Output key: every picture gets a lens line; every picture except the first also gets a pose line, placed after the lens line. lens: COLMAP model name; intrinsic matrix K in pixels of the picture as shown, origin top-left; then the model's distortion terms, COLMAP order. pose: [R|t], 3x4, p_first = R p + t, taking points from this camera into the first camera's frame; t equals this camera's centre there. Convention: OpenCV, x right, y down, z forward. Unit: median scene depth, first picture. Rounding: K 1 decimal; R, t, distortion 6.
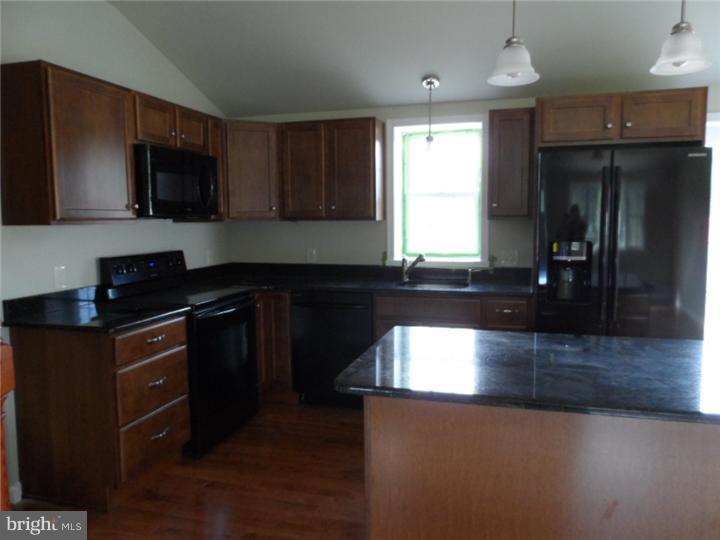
lens RADIAL K [[549.5, 0, 360.0], [0, 549.5, 270.0], [0, 0, 1]] dist [-0.009700, -0.001800]
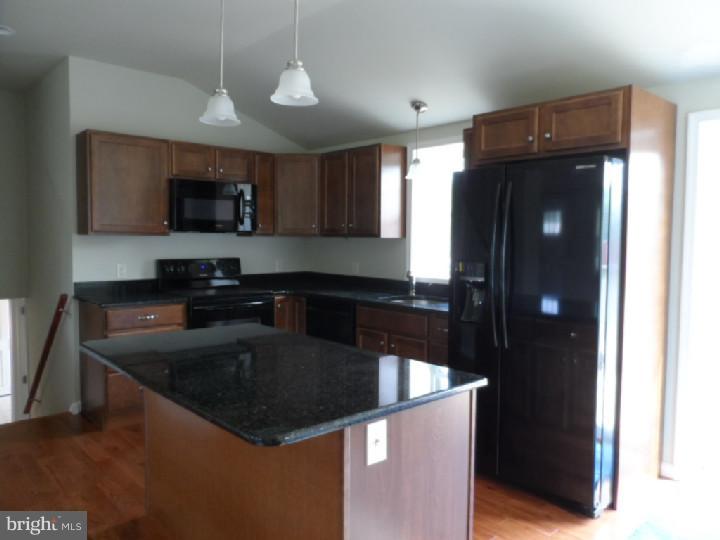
lens RADIAL K [[549.5, 0, 360.0], [0, 549.5, 270.0], [0, 0, 1]] dist [-0.009700, -0.001800]
pose [[0.850341, 0.050088, -0.523843, 0.585431], [-0.069226, 0.997456, -0.017000, -0.005706], [0.521659, 0.050719, 0.851645, 0.059868]]
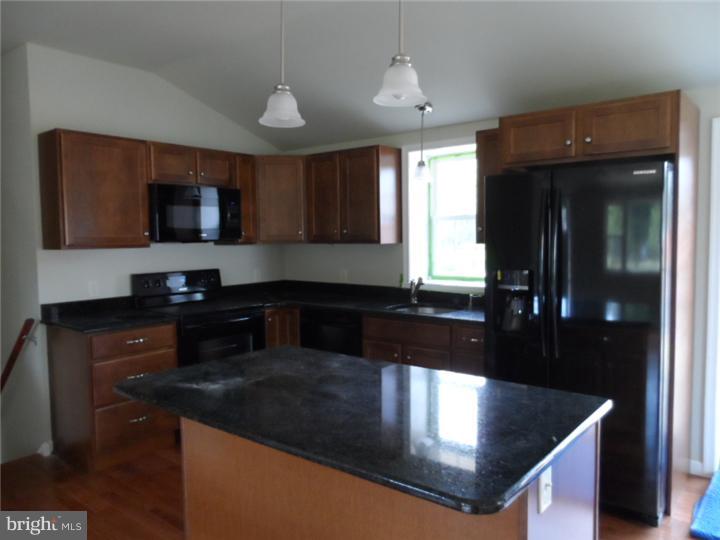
lens RADIAL K [[549.5, 0, 360.0], [0, 549.5, 270.0], [0, 0, 1]] dist [-0.009700, -0.001800]
pose [[0.922815, 0.022890, -0.384564, 0.406864], [-0.033785, 0.999196, -0.021596, -0.017856], [0.383760, 0.032922, 0.922846, 0.031463]]
